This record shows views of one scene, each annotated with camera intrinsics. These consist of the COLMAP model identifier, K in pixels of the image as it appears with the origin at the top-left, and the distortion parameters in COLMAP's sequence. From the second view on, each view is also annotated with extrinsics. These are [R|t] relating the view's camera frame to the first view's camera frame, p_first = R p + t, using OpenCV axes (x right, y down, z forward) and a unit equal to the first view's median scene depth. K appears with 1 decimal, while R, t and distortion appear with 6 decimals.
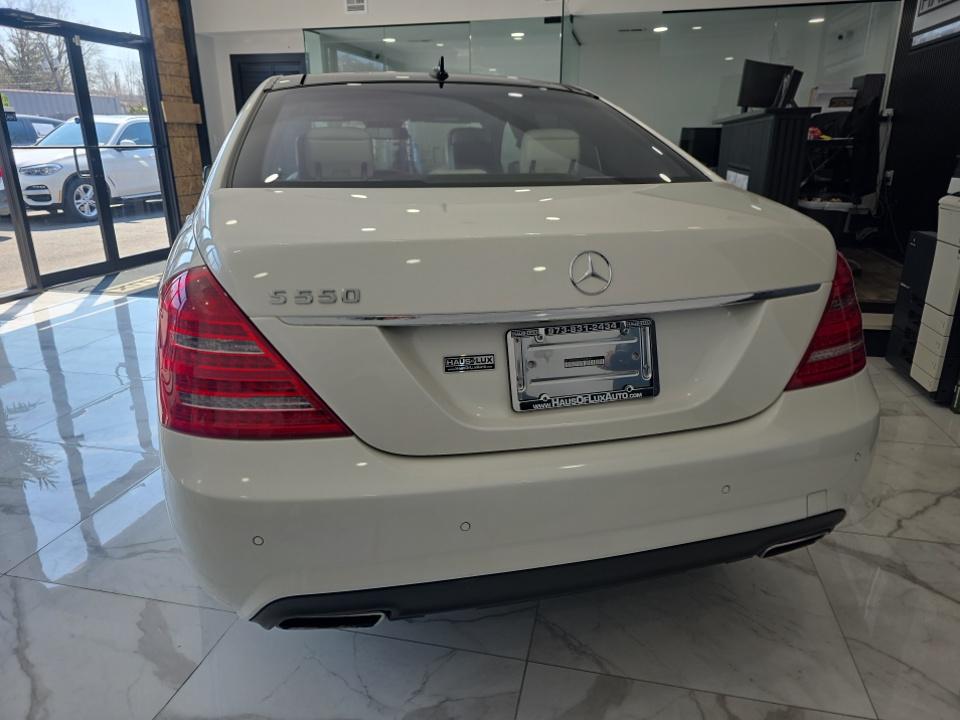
lens RADIAL K [[652.4, 0, 480.0], [0, 652.4, 360.0], [0, 0, 1]] dist [0.054468, -0.031225]
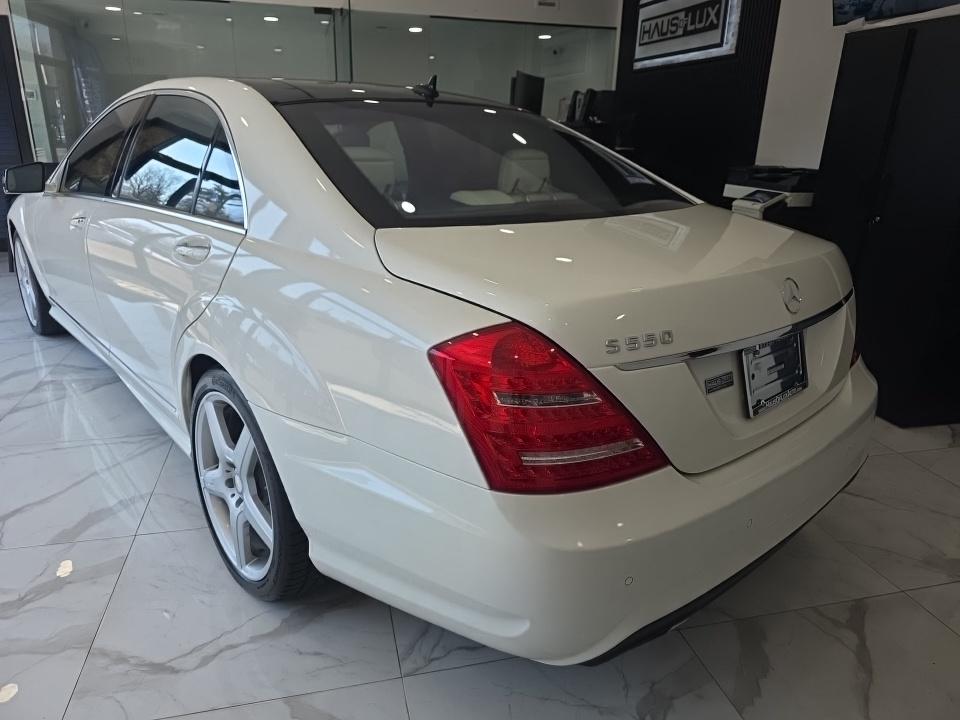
lens RADIAL K [[652.4, 0, 480.0], [0, 652.4, 360.0], [0, 0, 1]] dist [0.054468, -0.031225]
pose [[0.891235, -0.125286, 0.435894, -0.479740], [0.115540, 0.992098, 0.048918, -0.075706], [-0.438579, 0.006766, 0.898667, 0.081718]]
